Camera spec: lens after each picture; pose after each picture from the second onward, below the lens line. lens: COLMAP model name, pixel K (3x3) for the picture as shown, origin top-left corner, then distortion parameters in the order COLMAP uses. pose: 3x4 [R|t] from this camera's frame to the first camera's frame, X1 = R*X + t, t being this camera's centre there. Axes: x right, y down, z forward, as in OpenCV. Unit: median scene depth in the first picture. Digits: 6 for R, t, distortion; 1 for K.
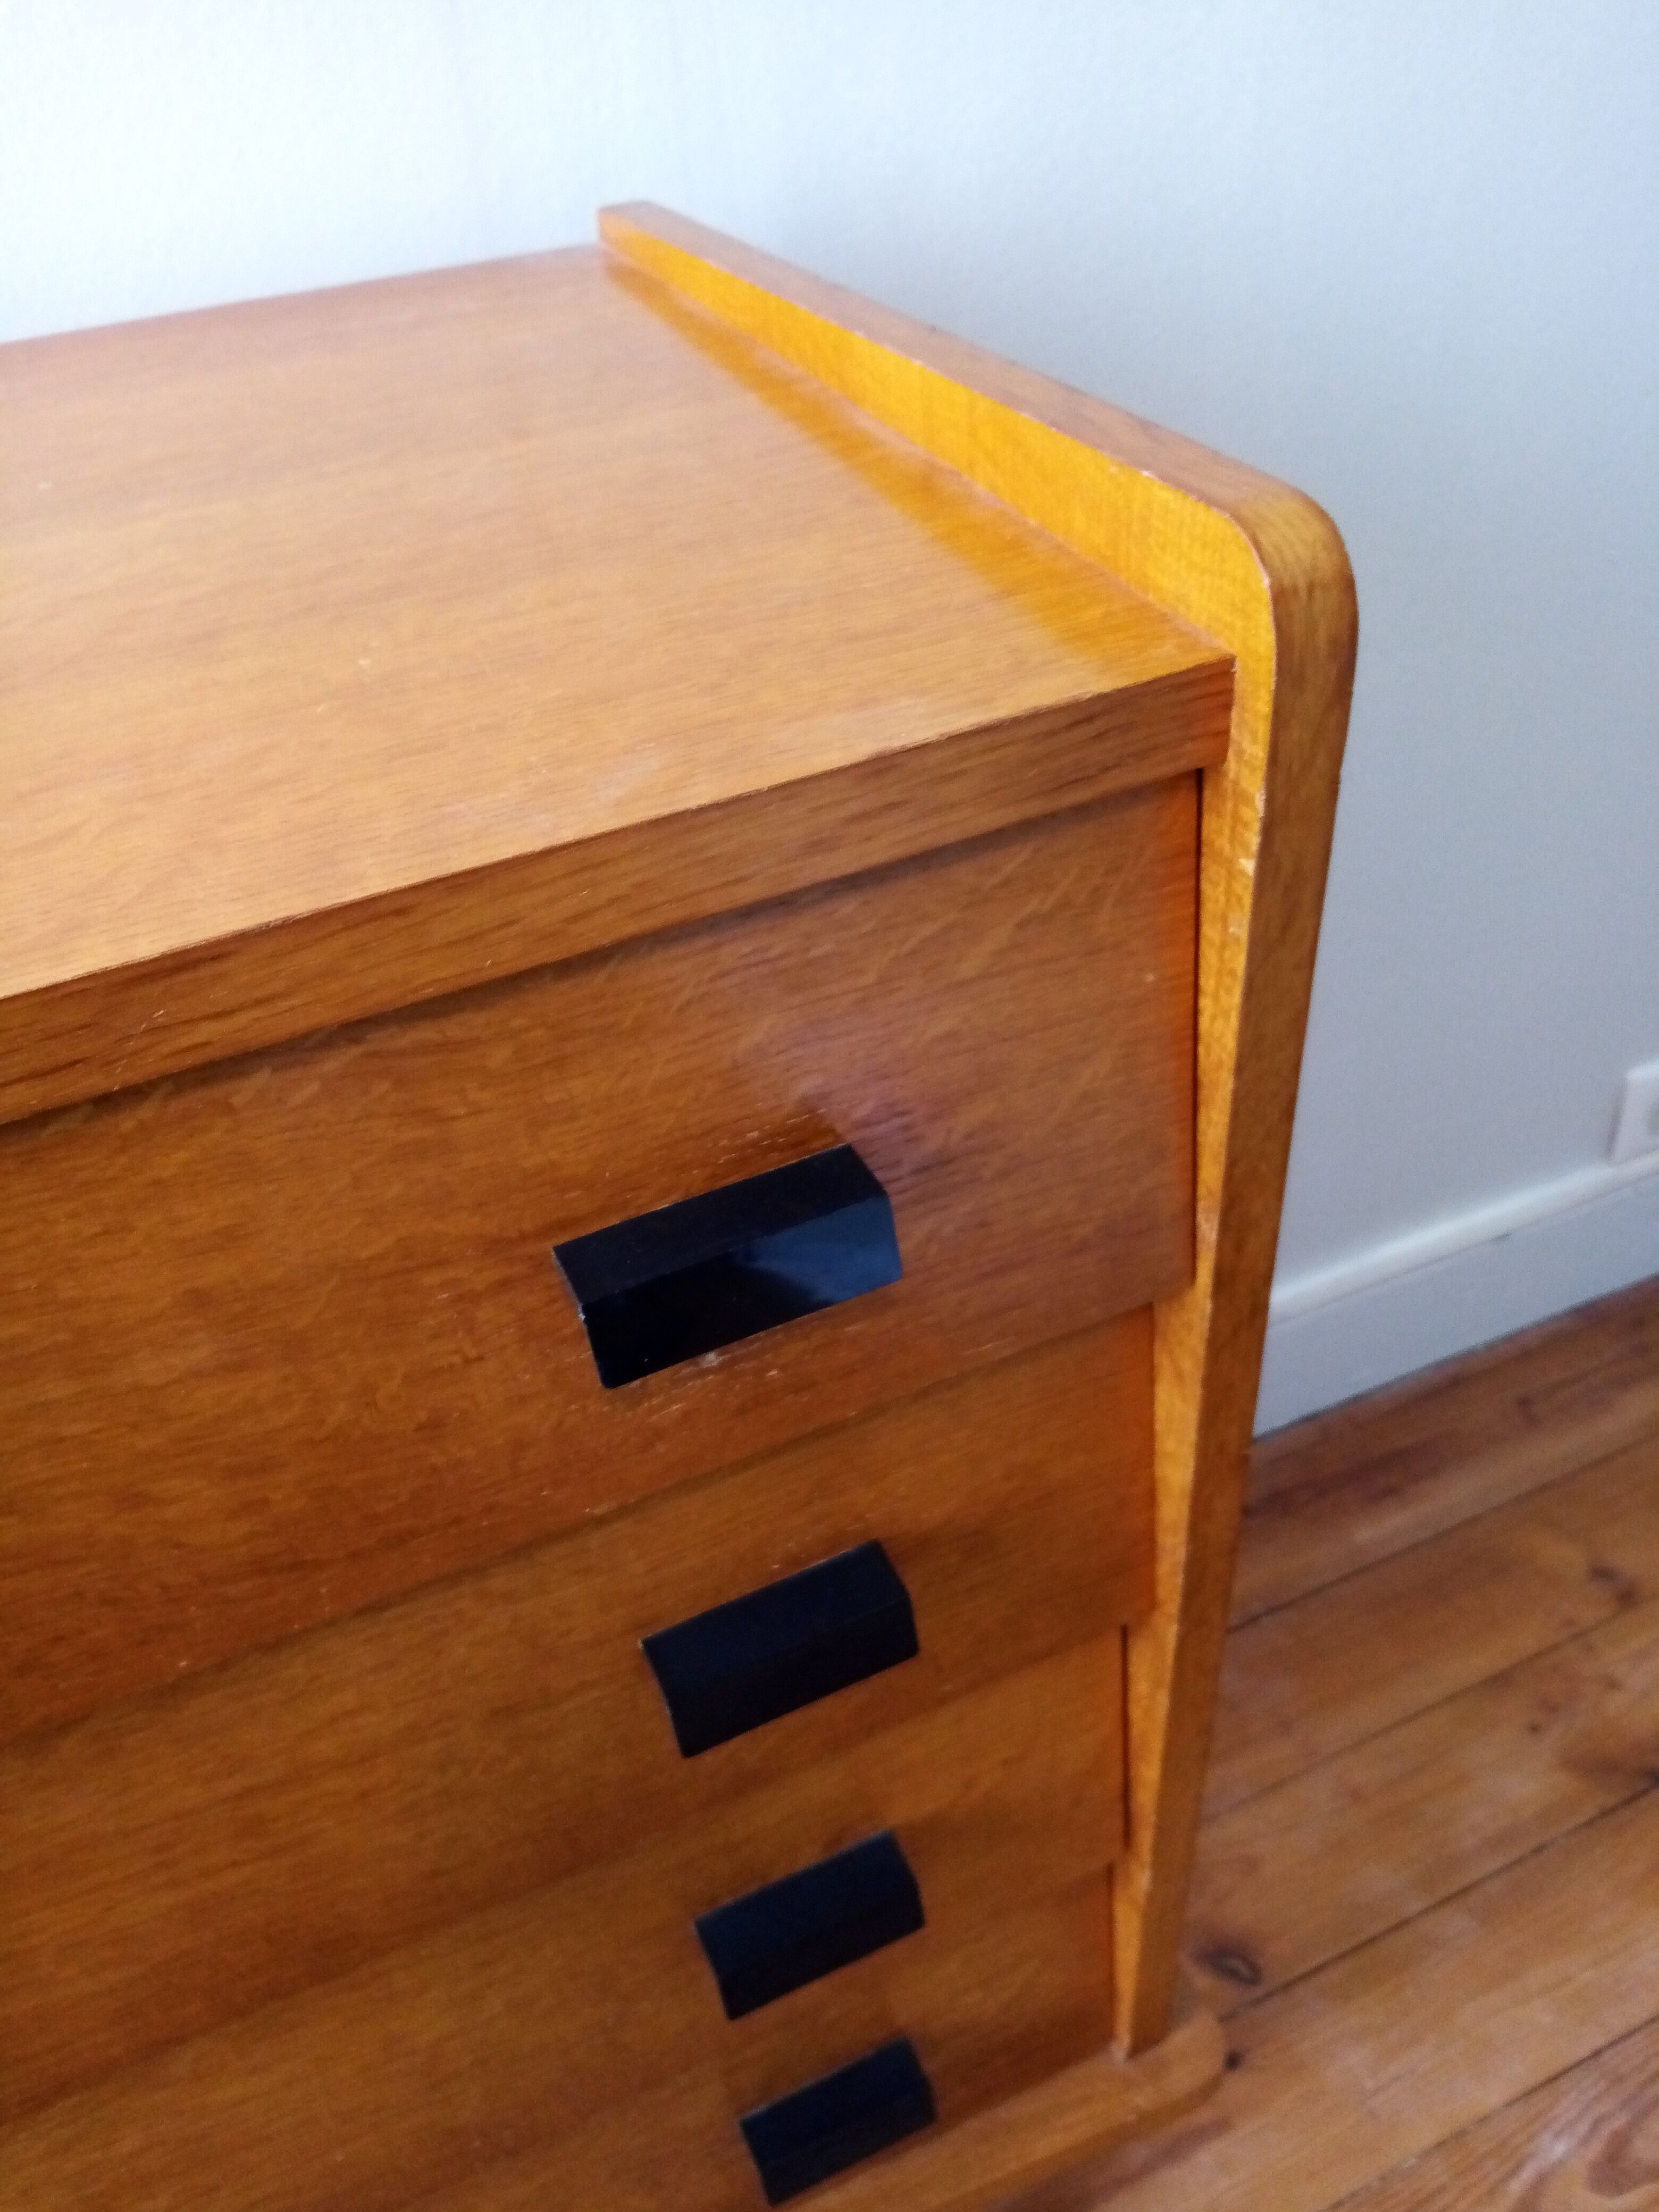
lens RADIAL K [[1744.4, 0, 829.0], [0, 1744.4, 1086.9], [0, 0, 1]] dist [0.011540, -0.039072]
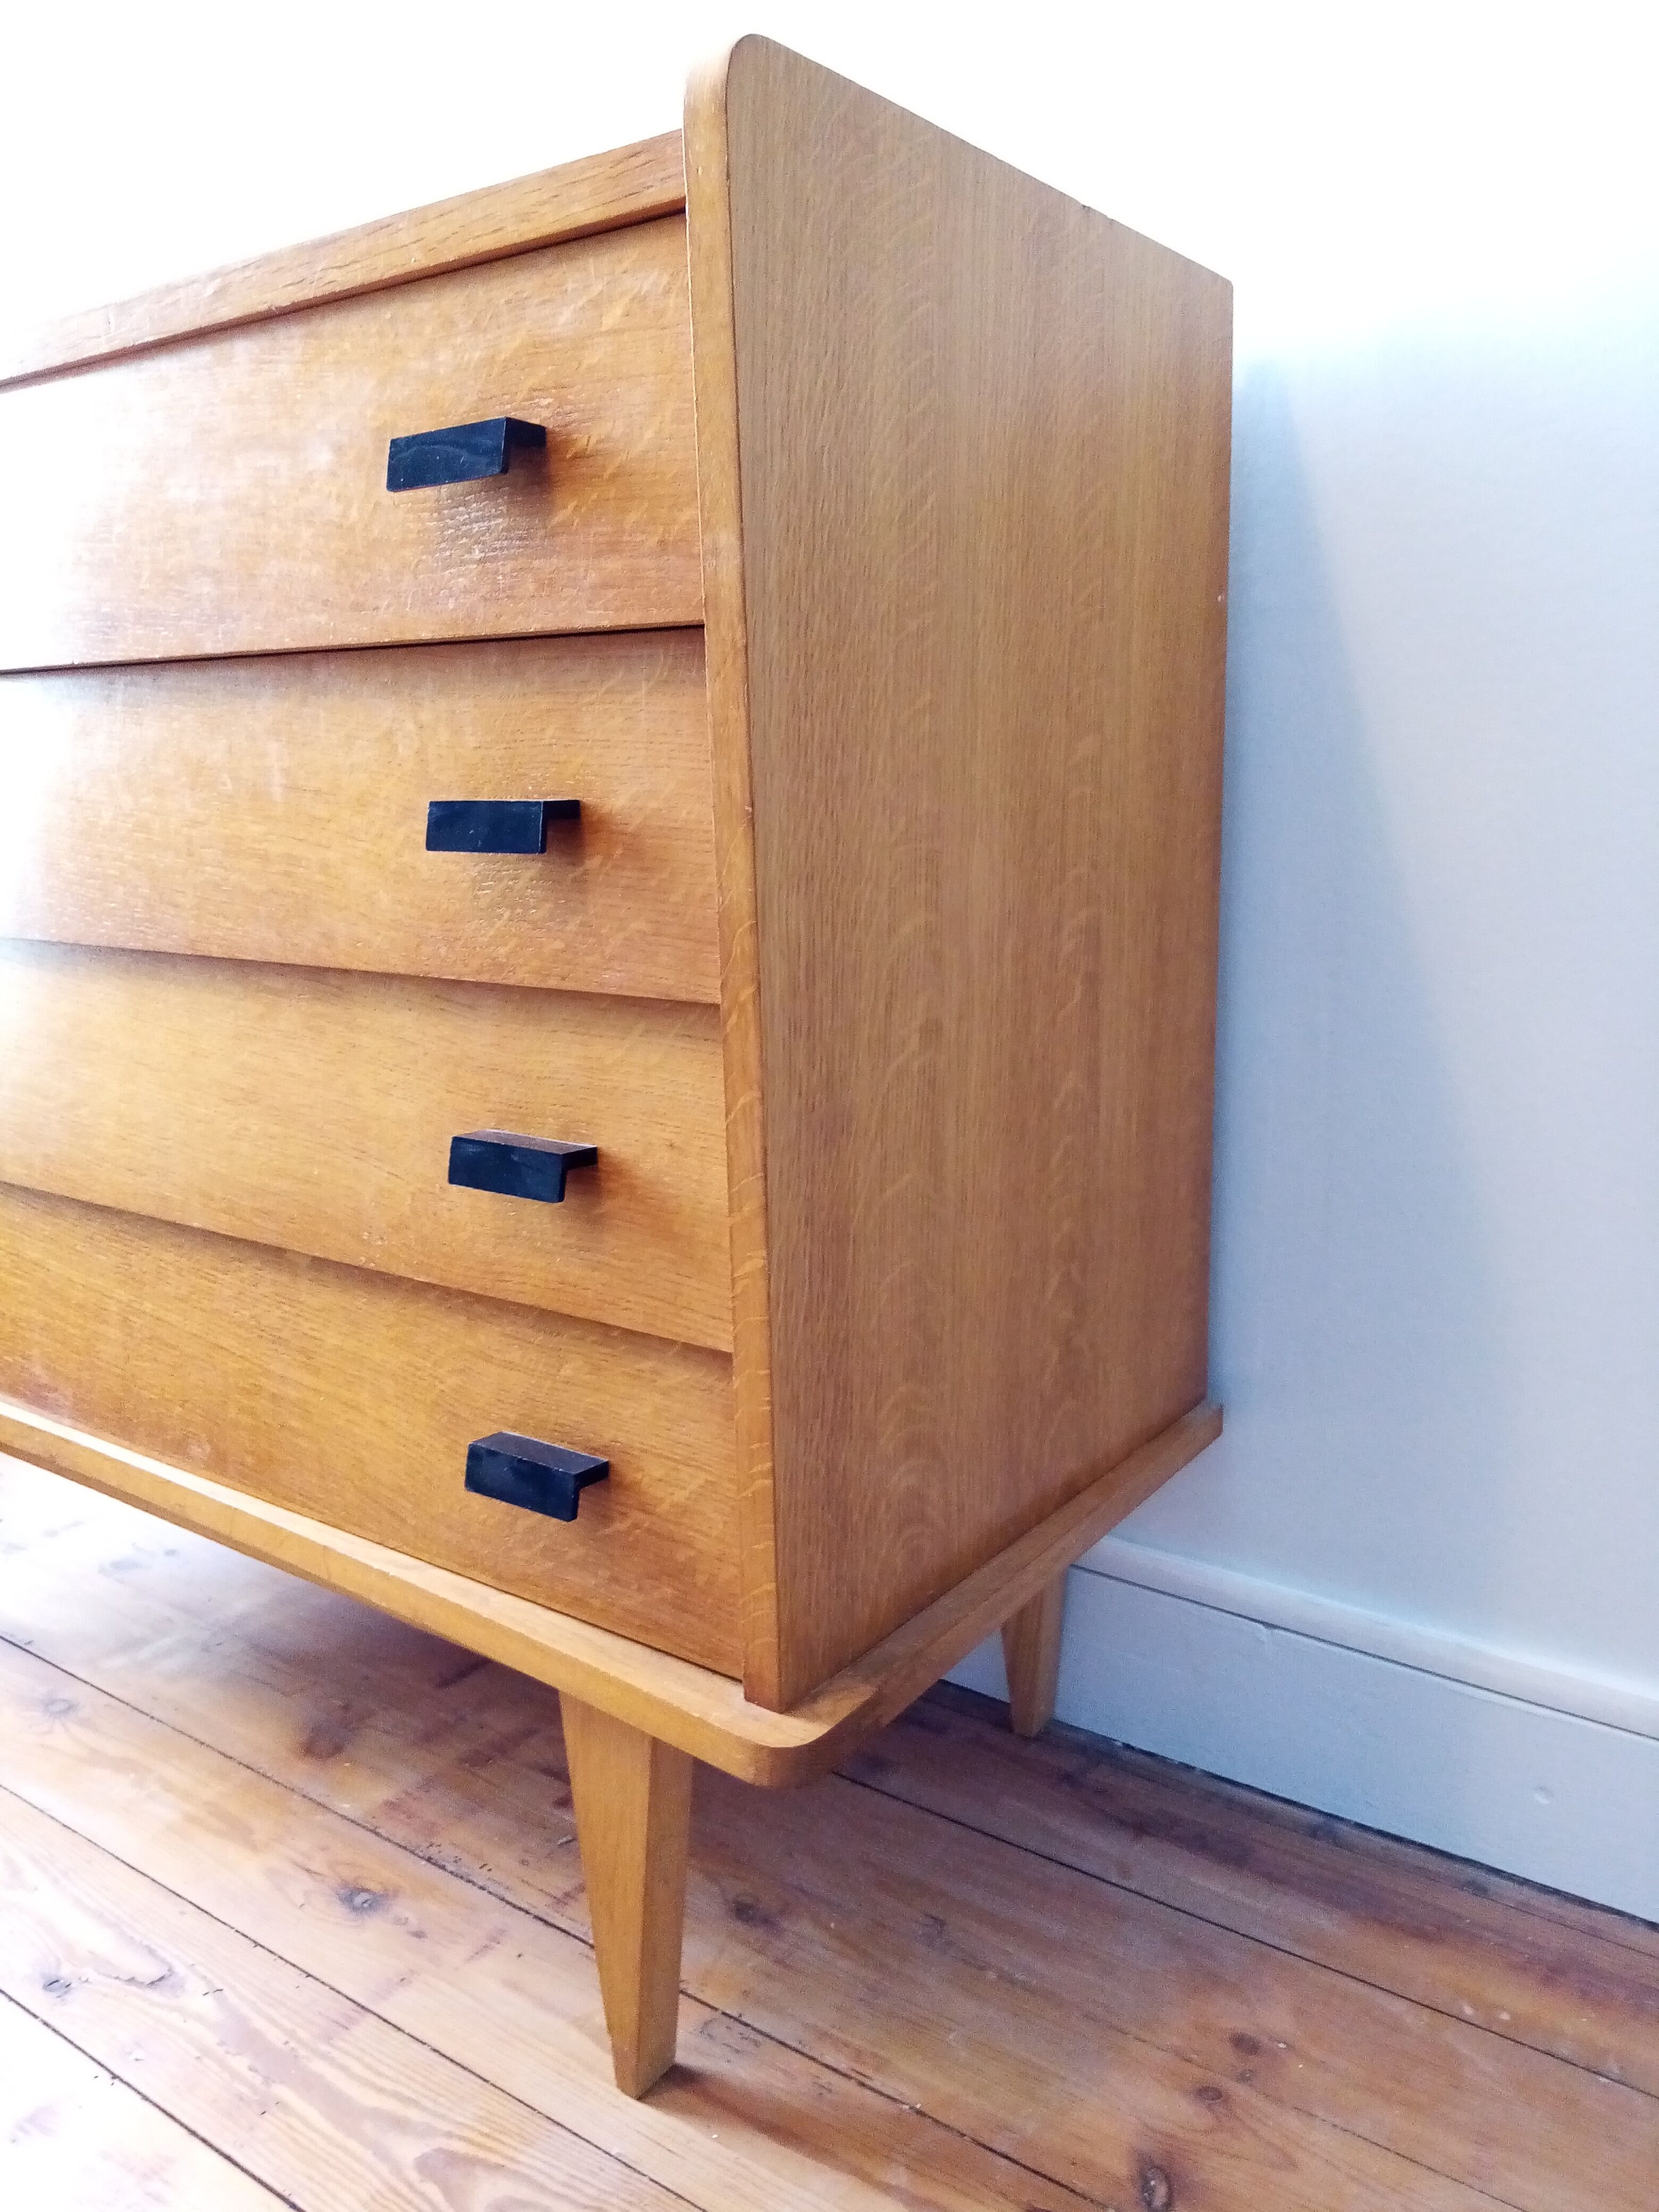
lens RADIAL K [[1831.1, 0, 841.4], [0, 1831.1, 1132.7], [0, 0, 1]] dist [0.014743, -0.007546]
pose [[0.486600, 0.241631, -0.839545, 1.662128], [-0.546368, 0.834033, -0.076630, 0.533281], [0.681691, 0.495988, 0.537859, 0.471715]]
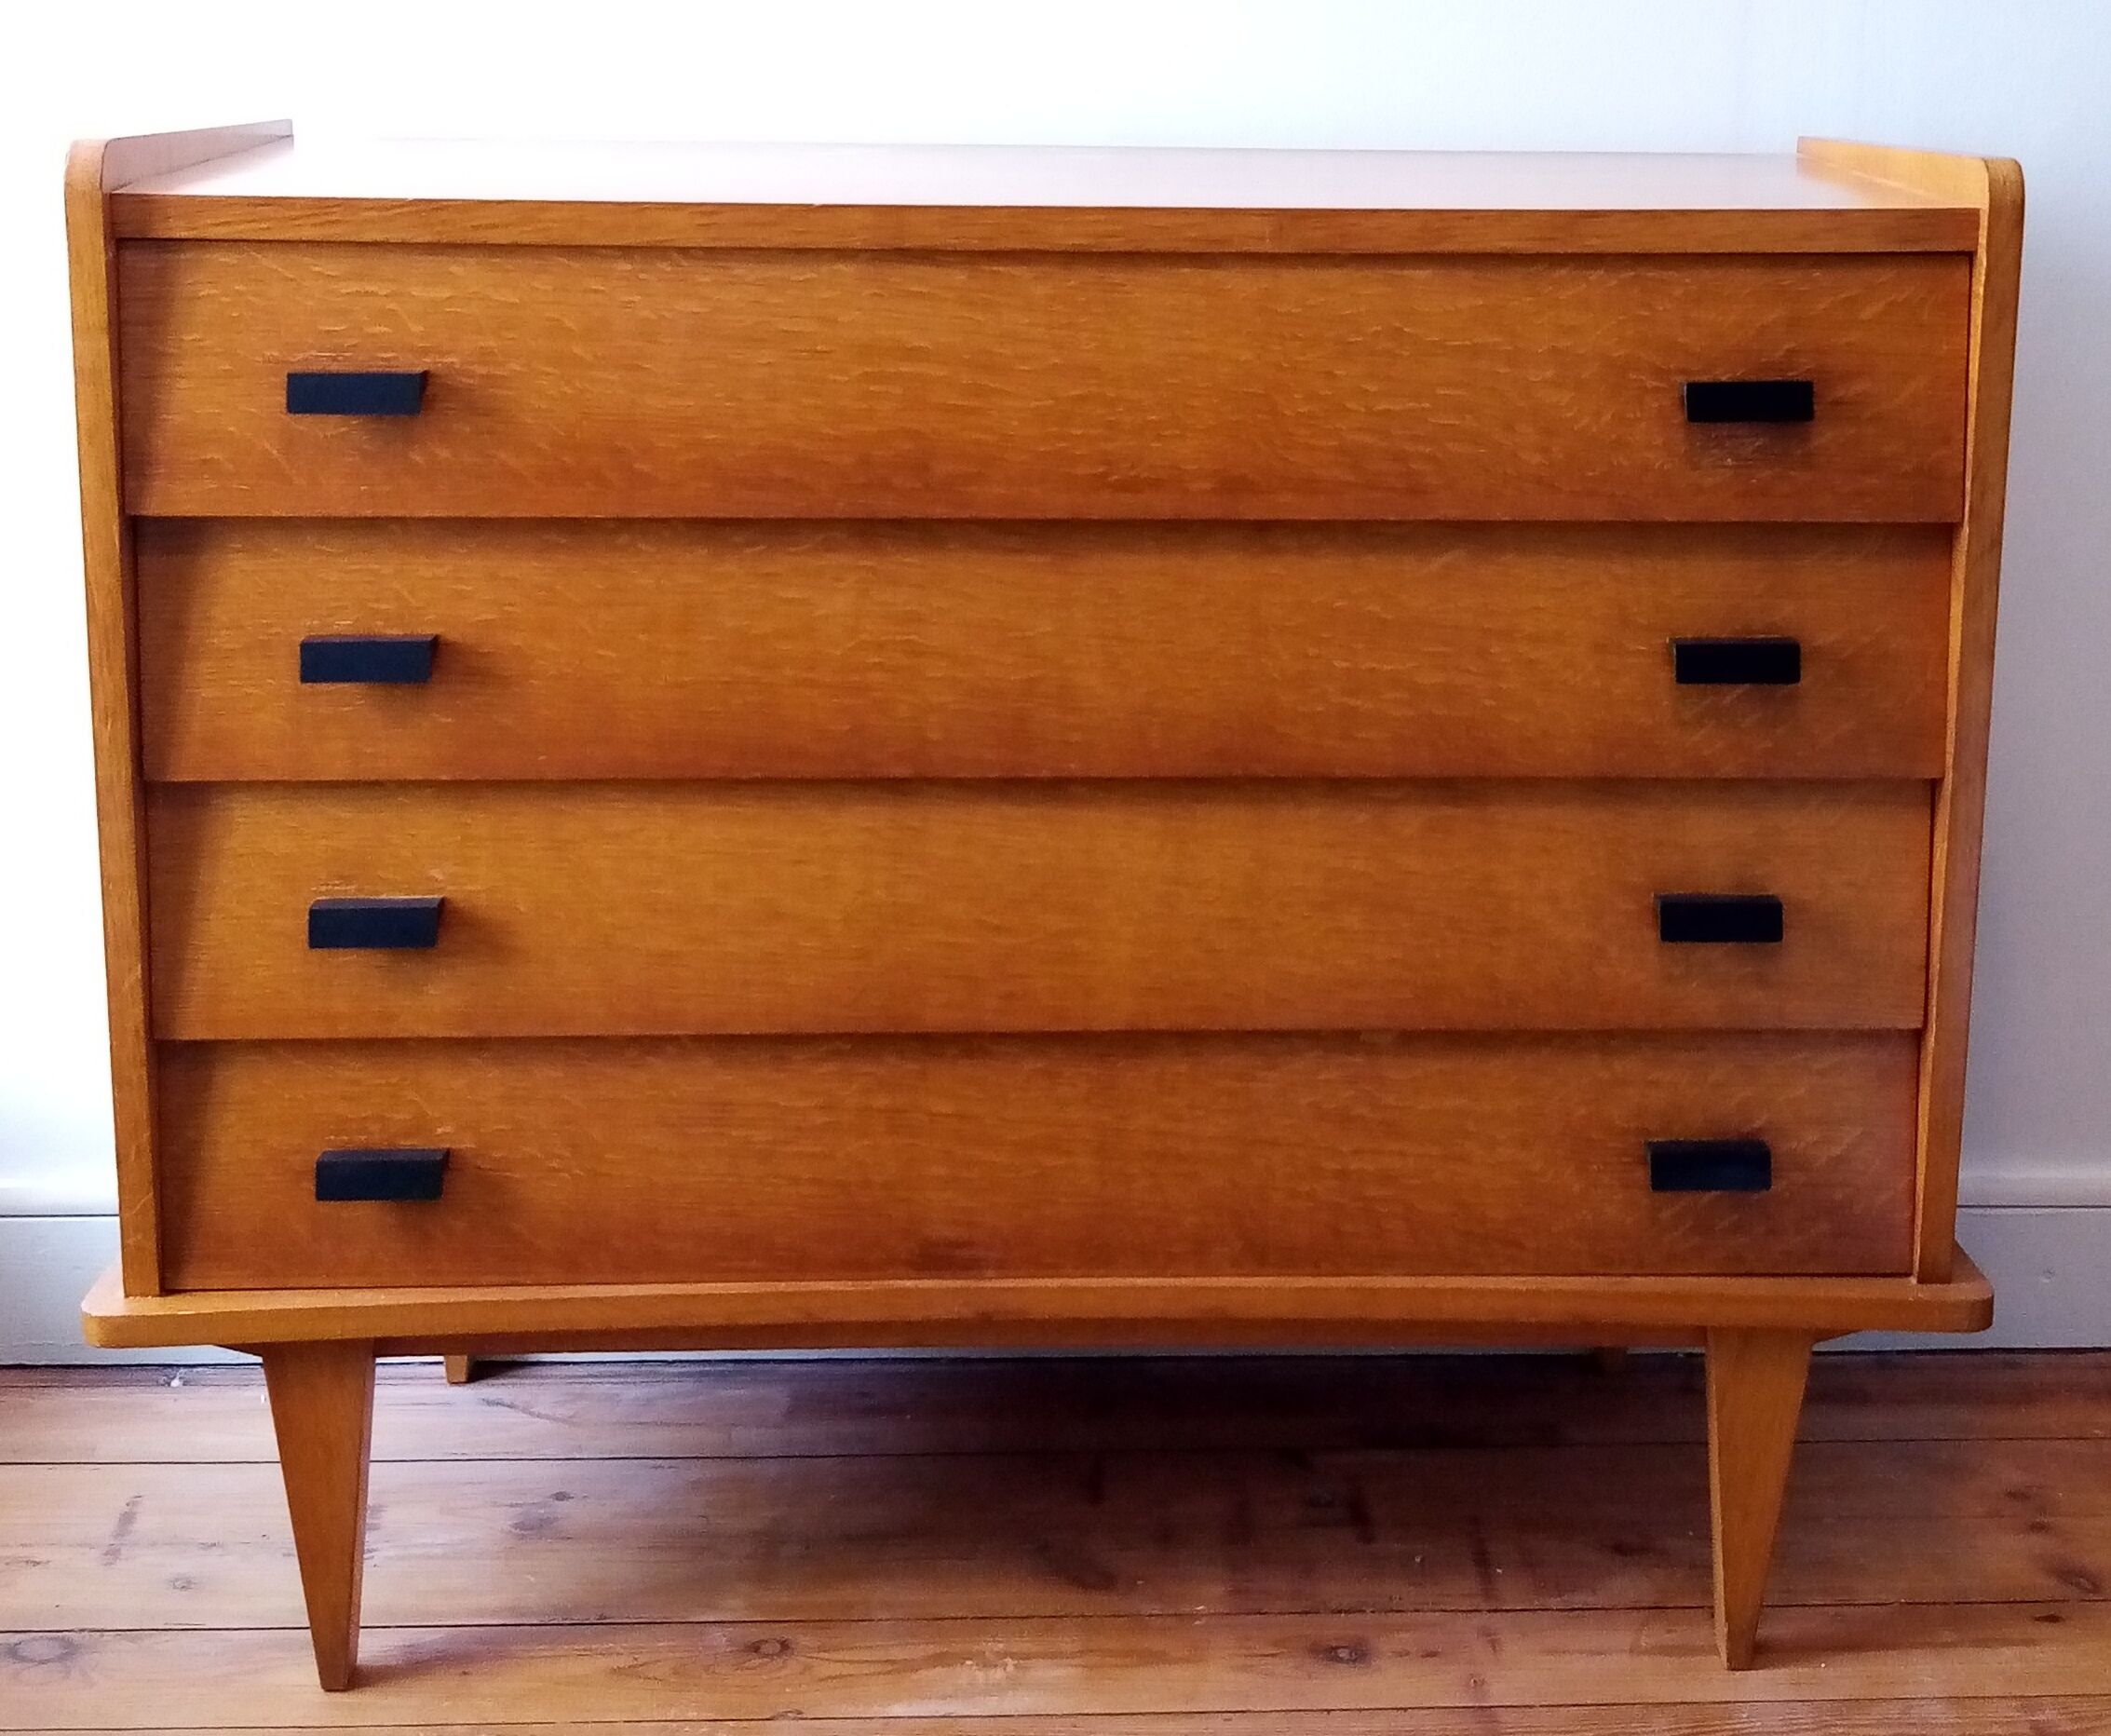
lens RADIAL K [[3003.7, 0, 1187.4], [0, 3003.7, 556.8], [0, 0, 1]] dist [0.050591, -0.097984]
pose [[0.928423, 0.140263, -0.344032, 0.608505], [-0.282162, 0.868602, -0.407326, 1.935765], [0.241694, 0.475244, 0.846007, -2.340350]]
